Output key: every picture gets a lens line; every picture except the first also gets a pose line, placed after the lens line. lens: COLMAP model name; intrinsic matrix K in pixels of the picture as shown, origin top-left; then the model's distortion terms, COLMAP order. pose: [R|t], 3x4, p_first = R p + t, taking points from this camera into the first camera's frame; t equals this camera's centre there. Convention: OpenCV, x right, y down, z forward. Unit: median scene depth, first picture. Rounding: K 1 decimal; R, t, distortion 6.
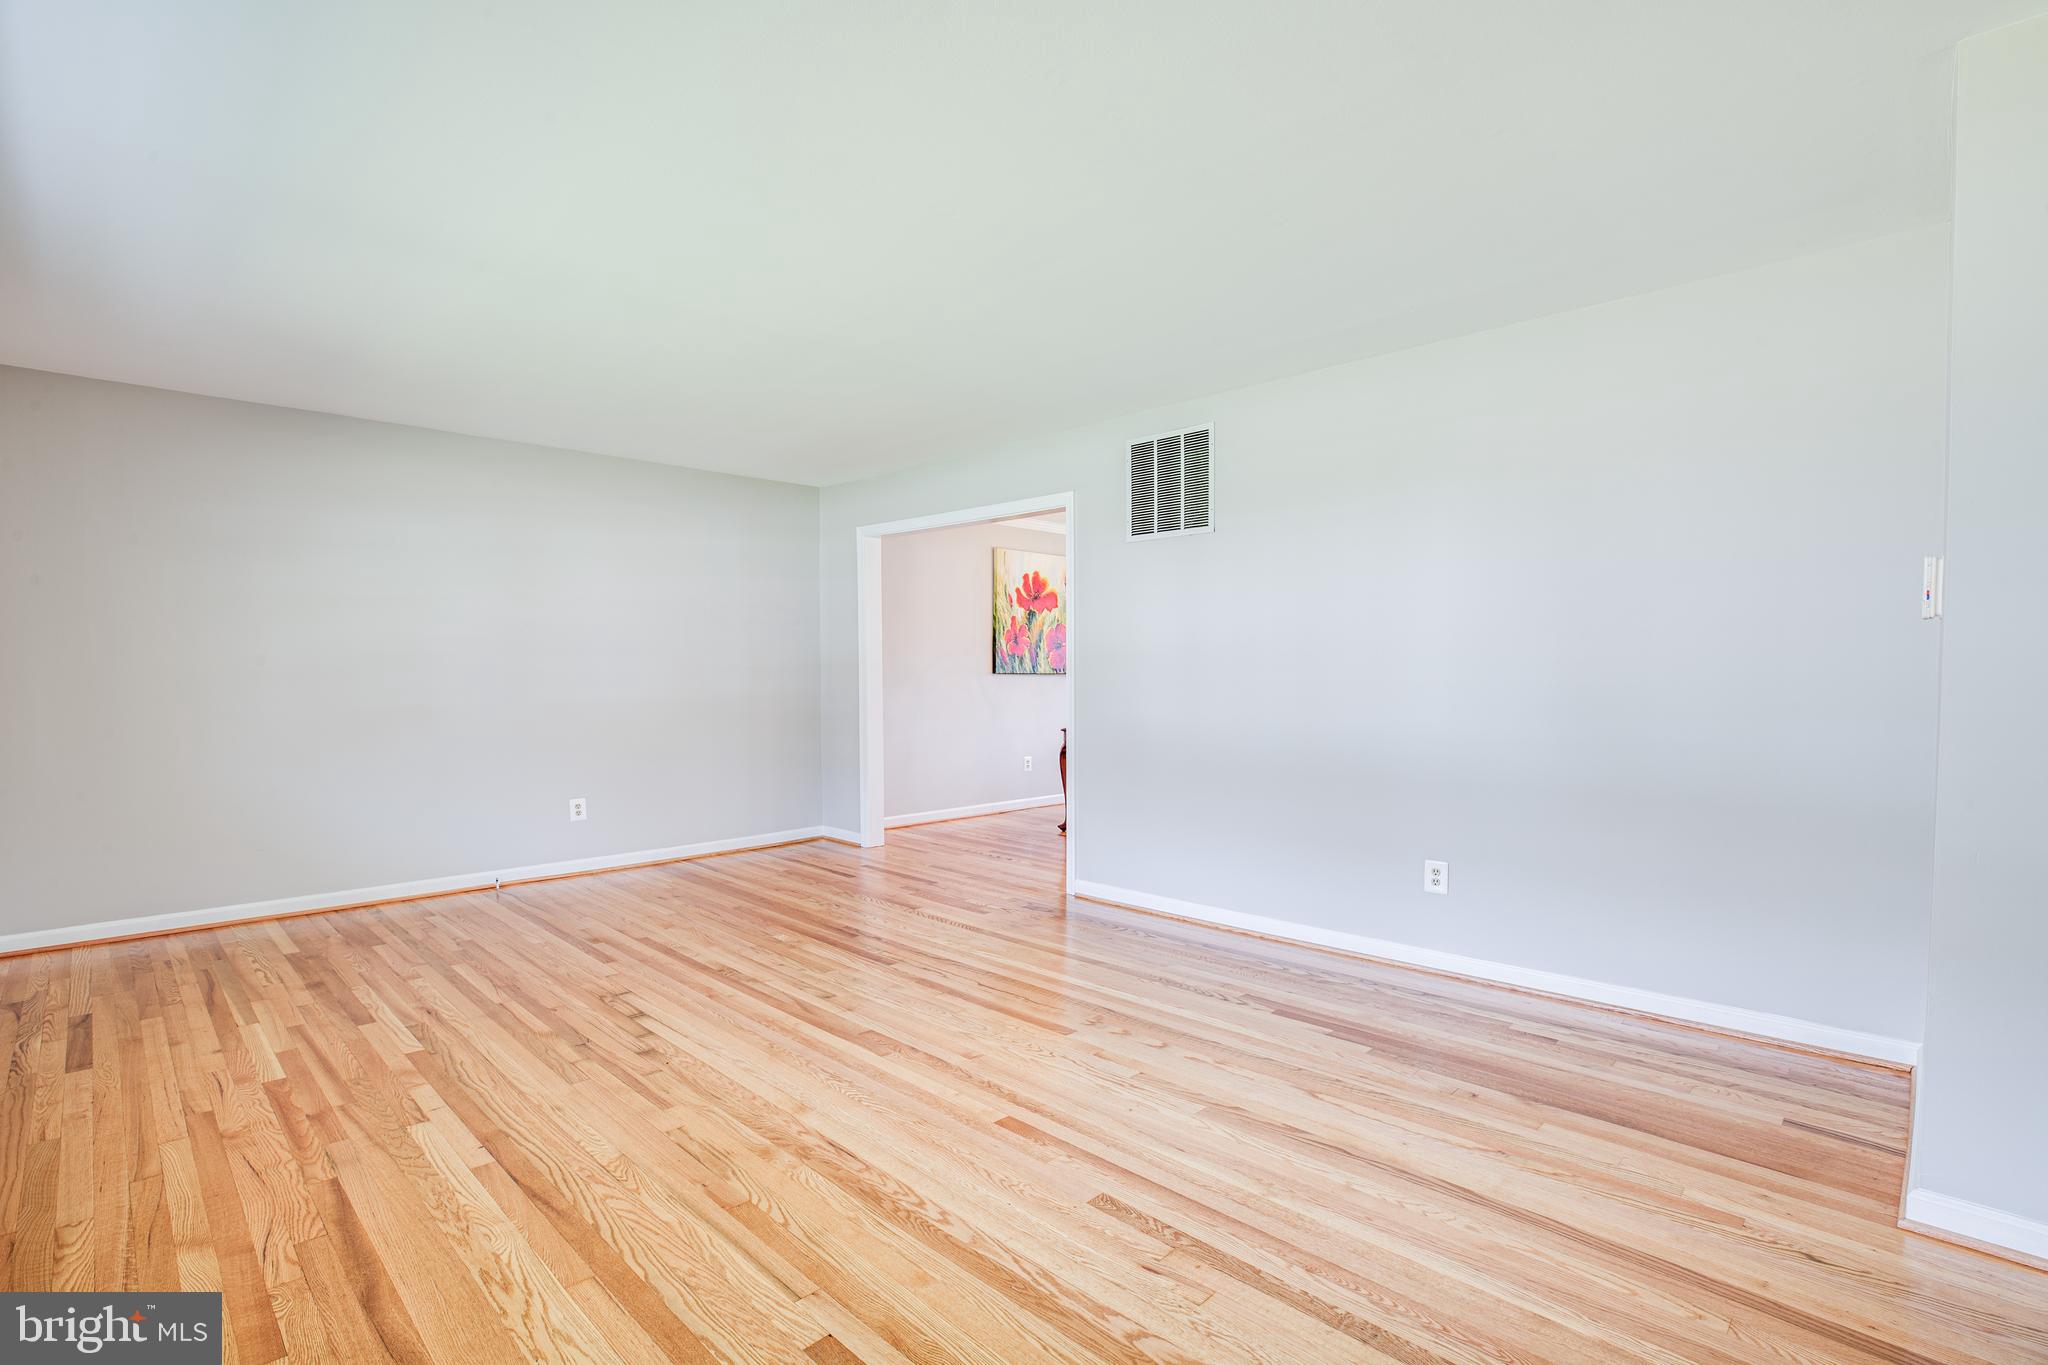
lens RADIAL K [[940.2, 0, 1024.5], [0, 940.2, 672.9], [0, 0, 1]] dist [-0.027974, 0.000800]
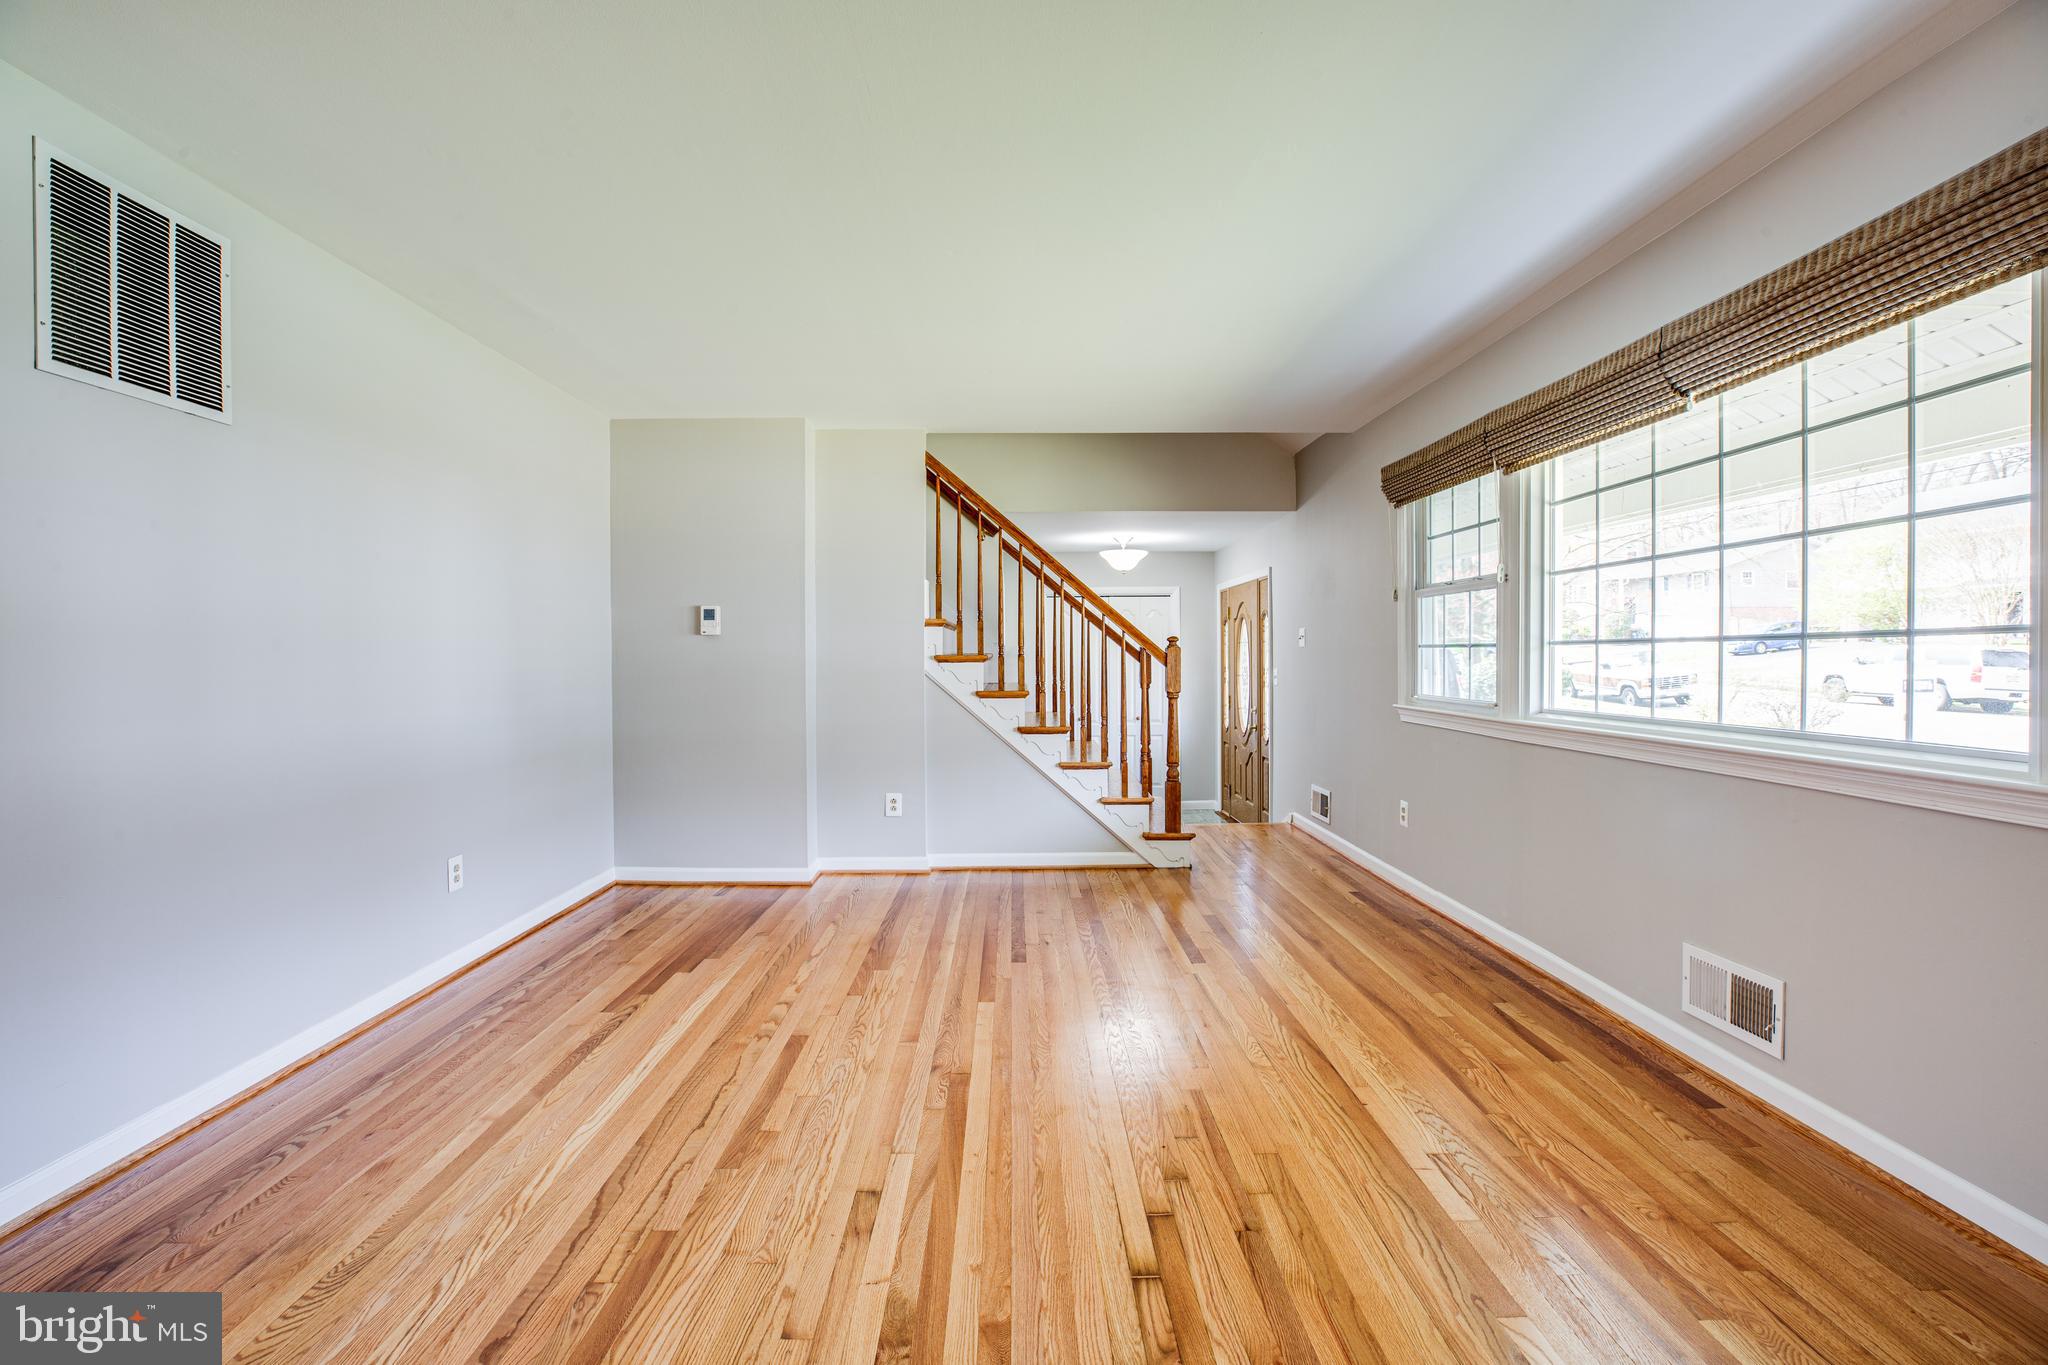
lens RADIAL K [[940.2, 0, 1024.5], [0, 940.2, 672.9], [0, 0, 1]] dist [-0.027974, 0.000800]
pose [[-0.709631, -0.006158, 0.704547, -0.798787], [0.005104, 0.999891, 0.013881, -0.002621], [-0.704555, 0.013446, -0.709522, 1.527919]]
